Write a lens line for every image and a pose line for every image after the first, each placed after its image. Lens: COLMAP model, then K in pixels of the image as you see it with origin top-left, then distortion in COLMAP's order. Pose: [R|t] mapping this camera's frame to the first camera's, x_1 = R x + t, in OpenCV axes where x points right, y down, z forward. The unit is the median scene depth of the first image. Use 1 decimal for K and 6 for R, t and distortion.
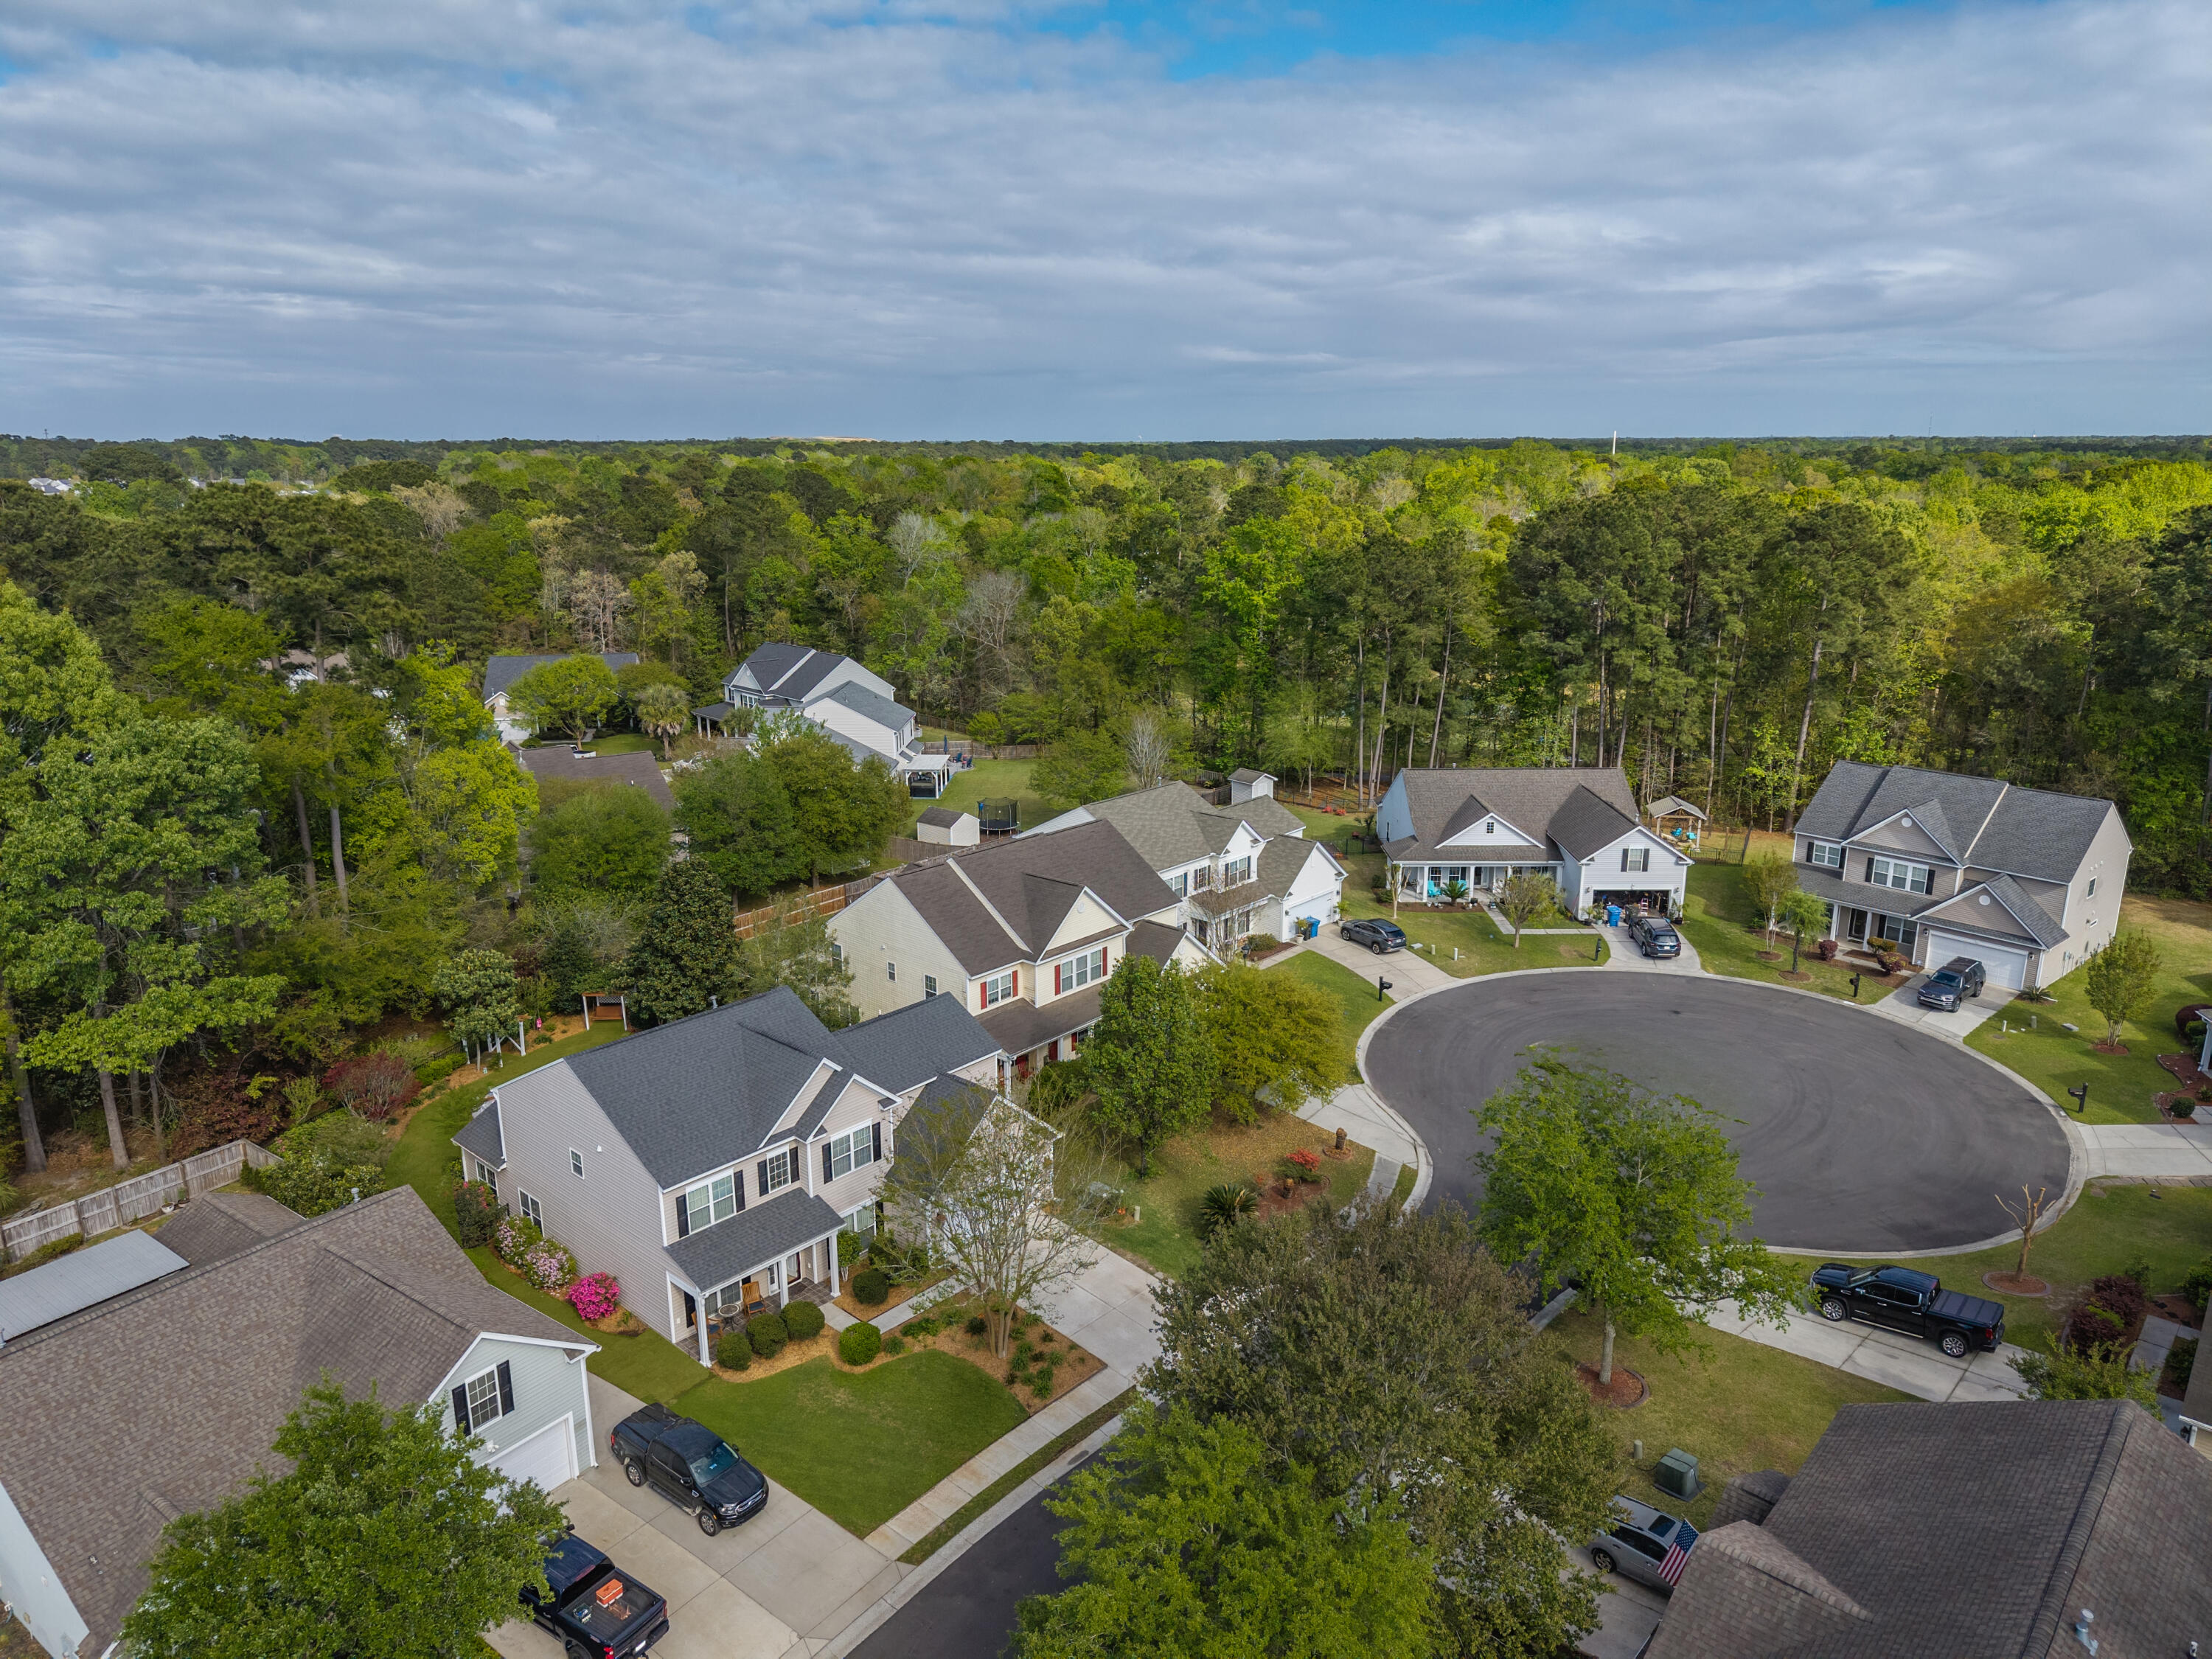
lens RADIAL K [[1482.5, 0, 1108.1], [0, 1482.5, 823.9], [0, 0, 1]] dist [0.028379, -0.023732]
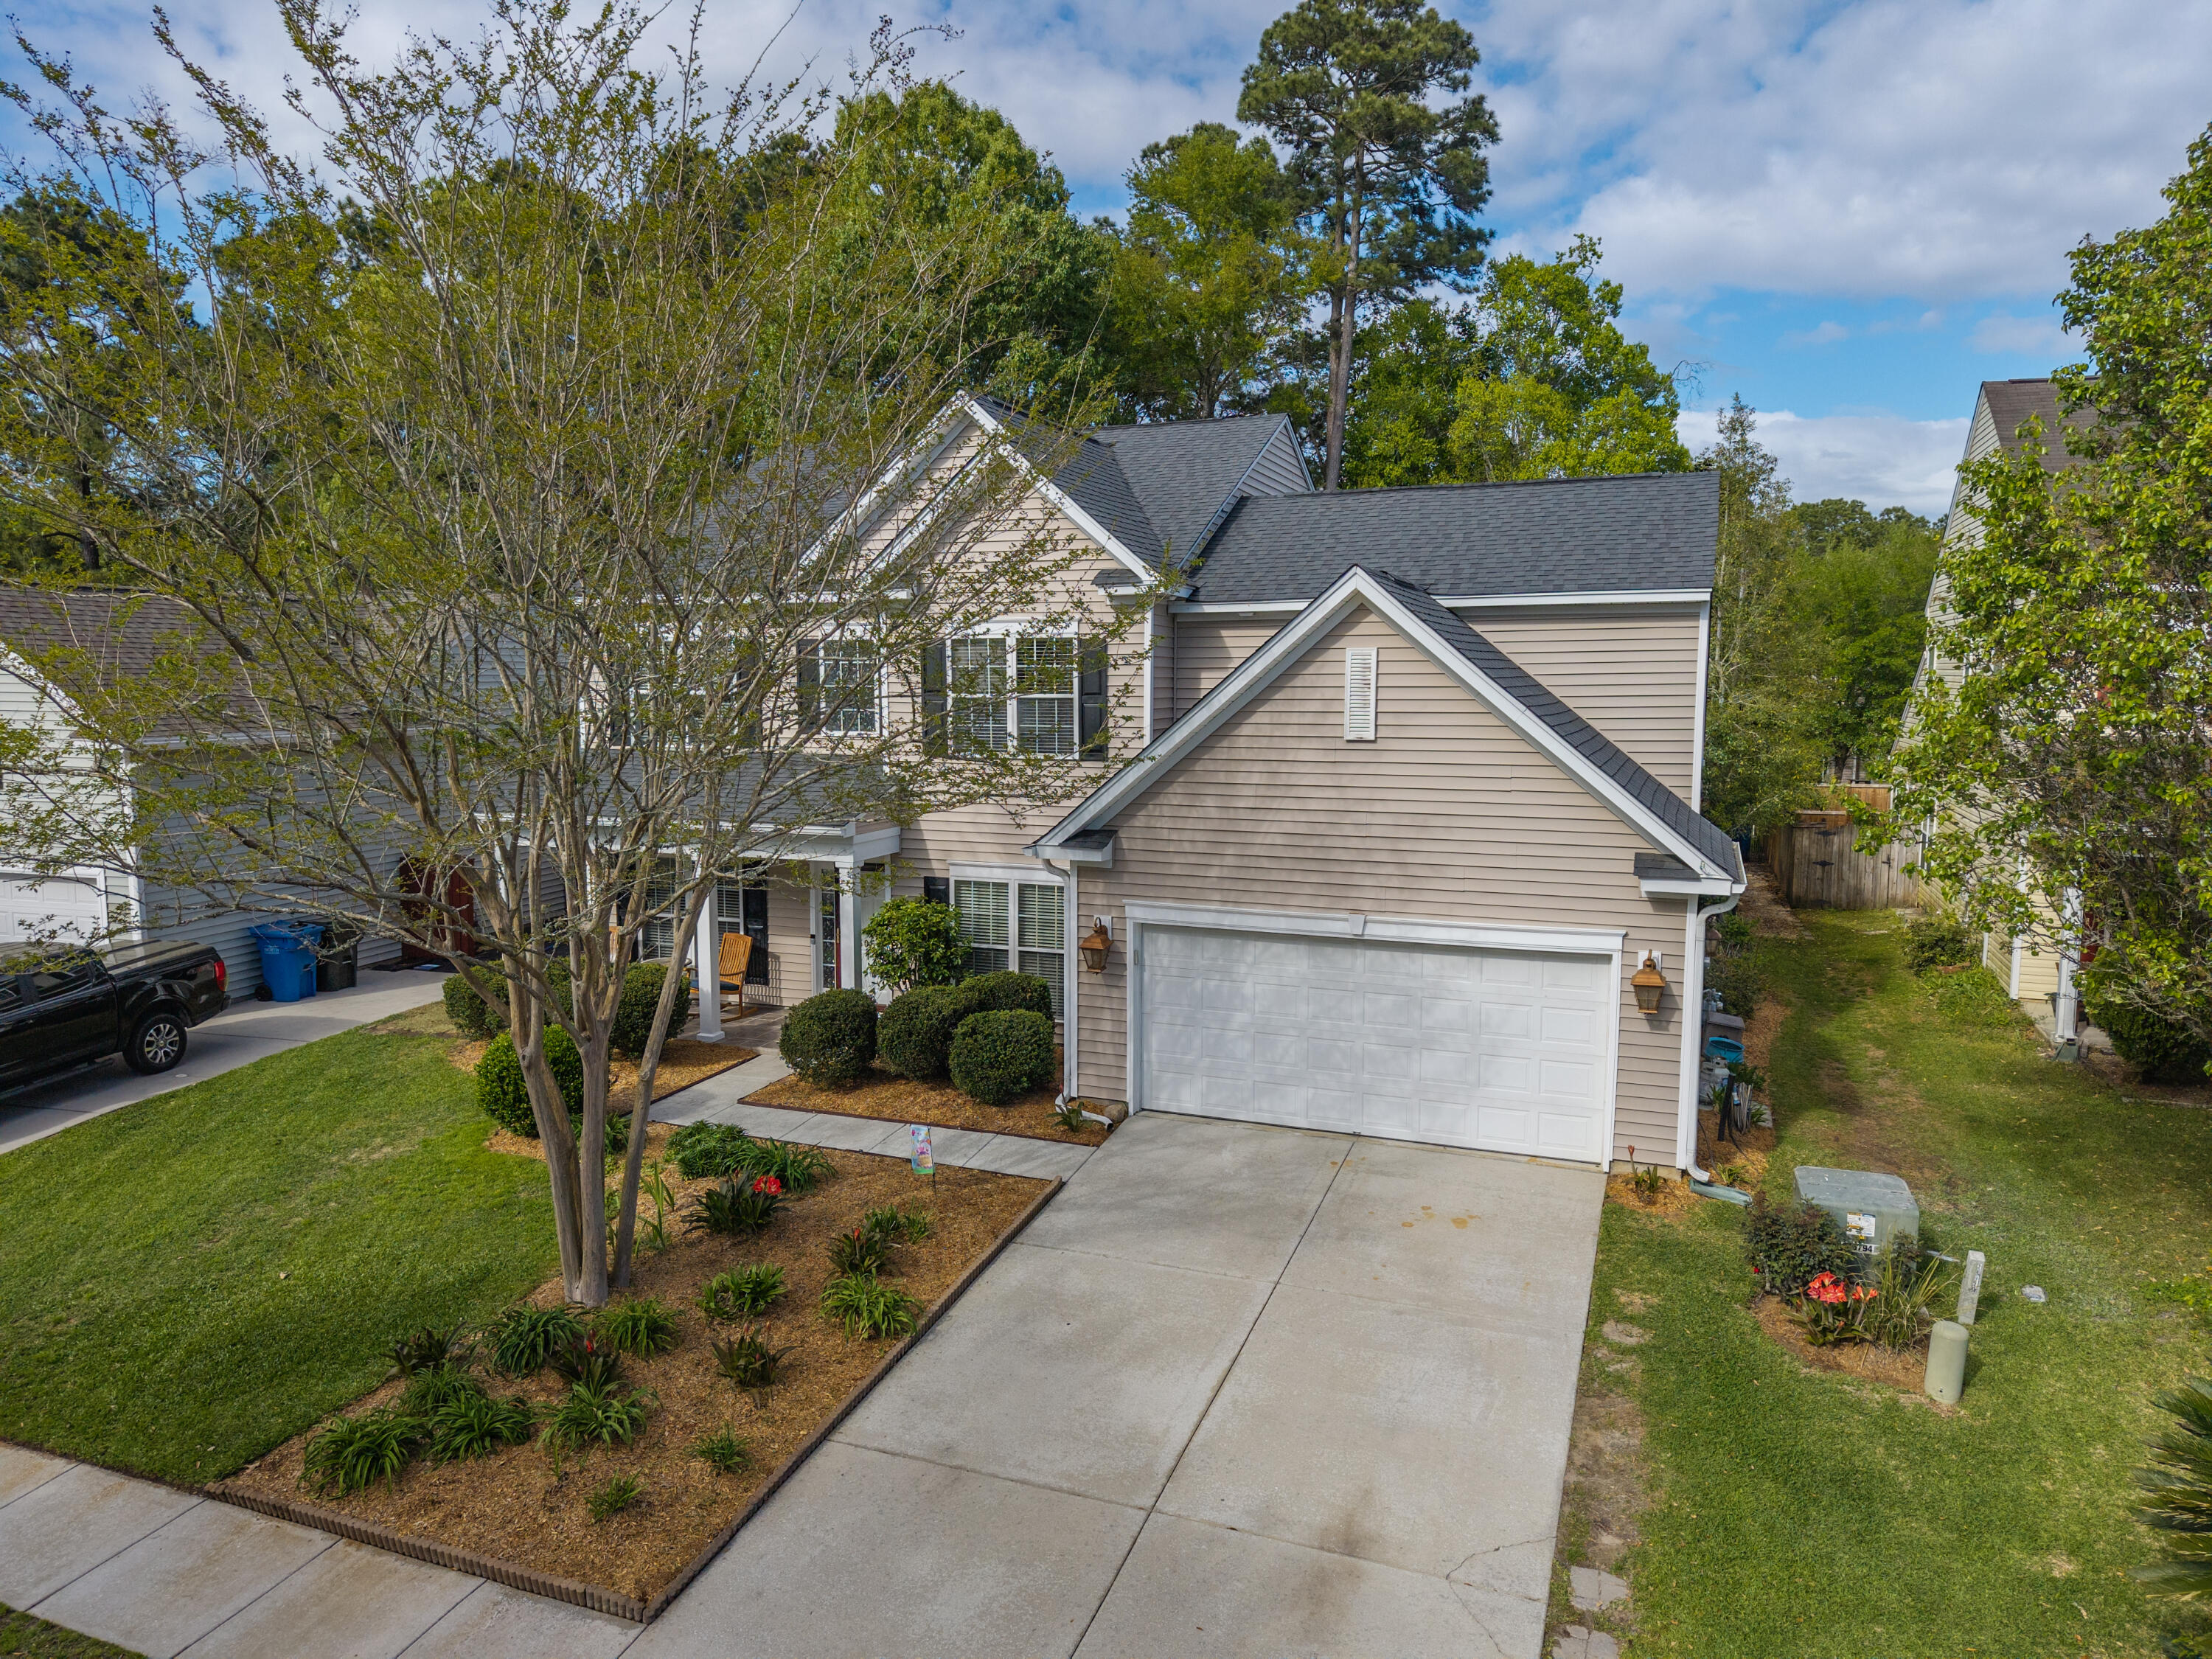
lens RADIAL K [[1480.7, 0, 1107.7], [0, 1480.7, 823.0], [0, 0, 1]] dist [0.053148, -0.060453]
pose [[0.350228, 0.094780, -0.931857, 0.111633], [-0.235751, 0.971760, 0.010234, 0.165272], [0.906511, 0.216102, 0.362682, 0.618706]]
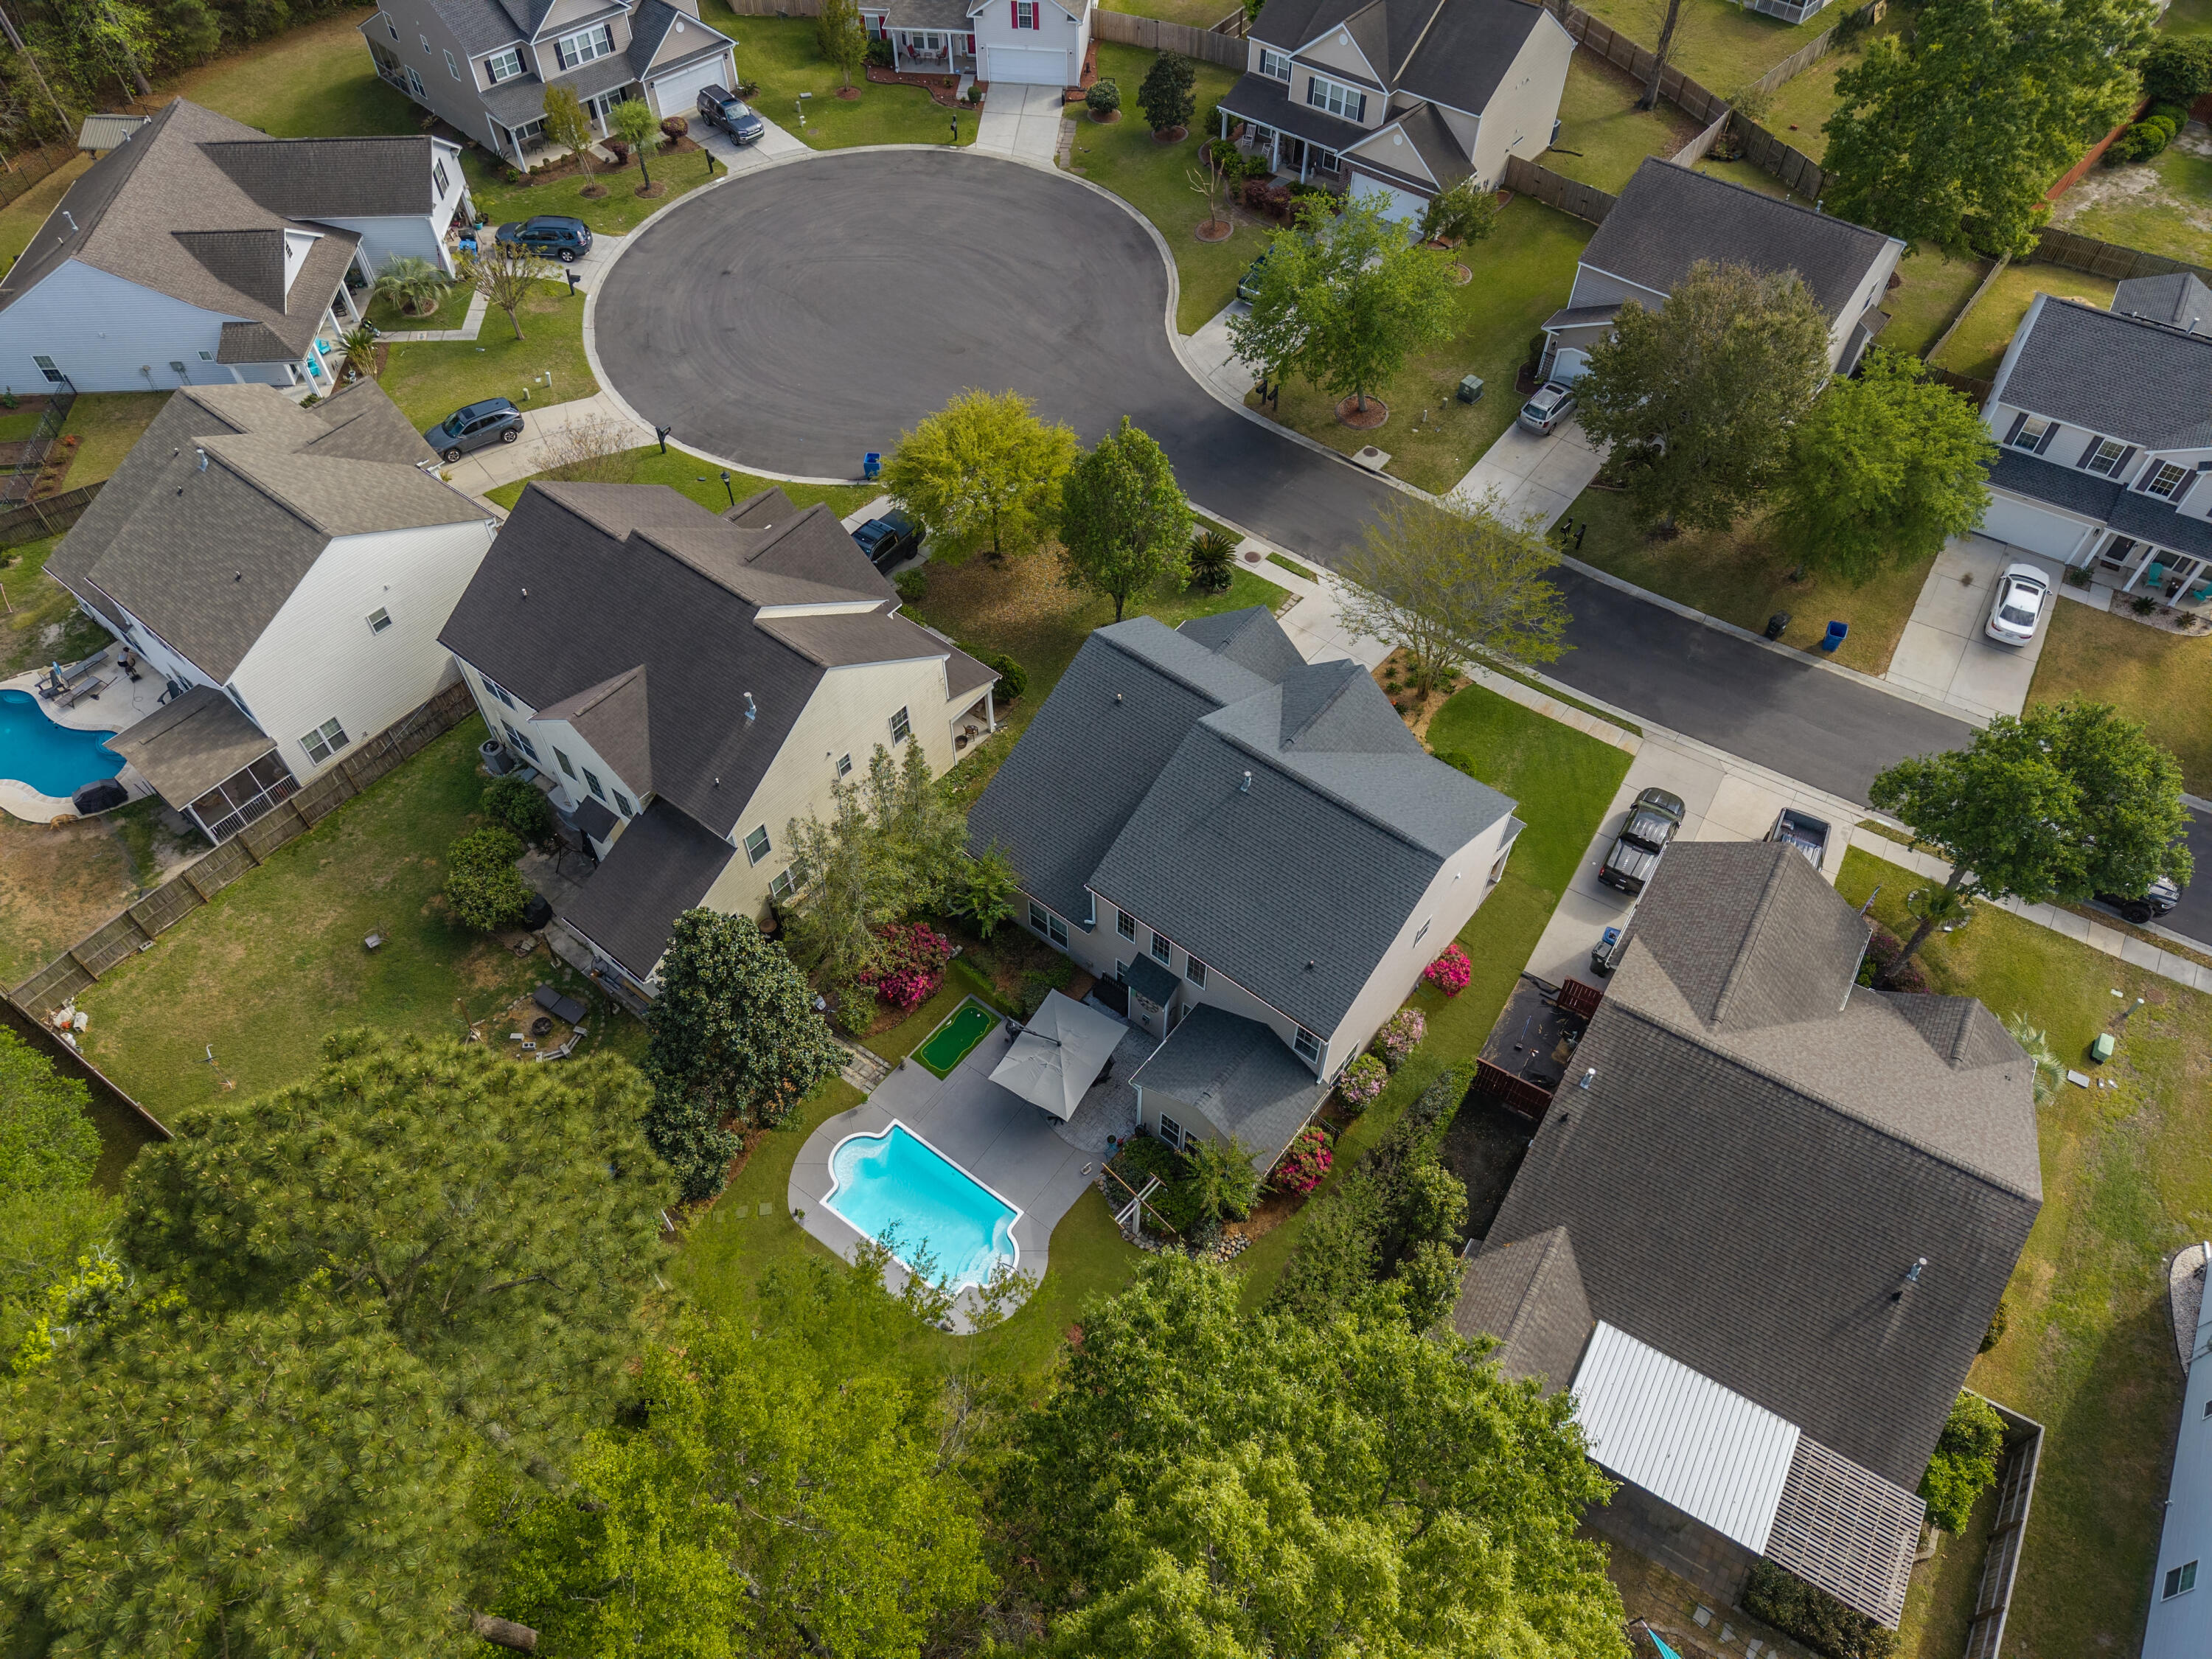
lens RADIAL K [[1480.7, 0, 1107.7], [0, 1480.7, 823.0], [0, 0, 1]] dist [0.053148, -0.060453]
pose [[-0.062839, -0.778908, 0.623982, -0.579882], [0.246306, 0.593775, 0.766006, -0.378510], [-0.967153, 0.201826, 0.154538, 0.690740]]
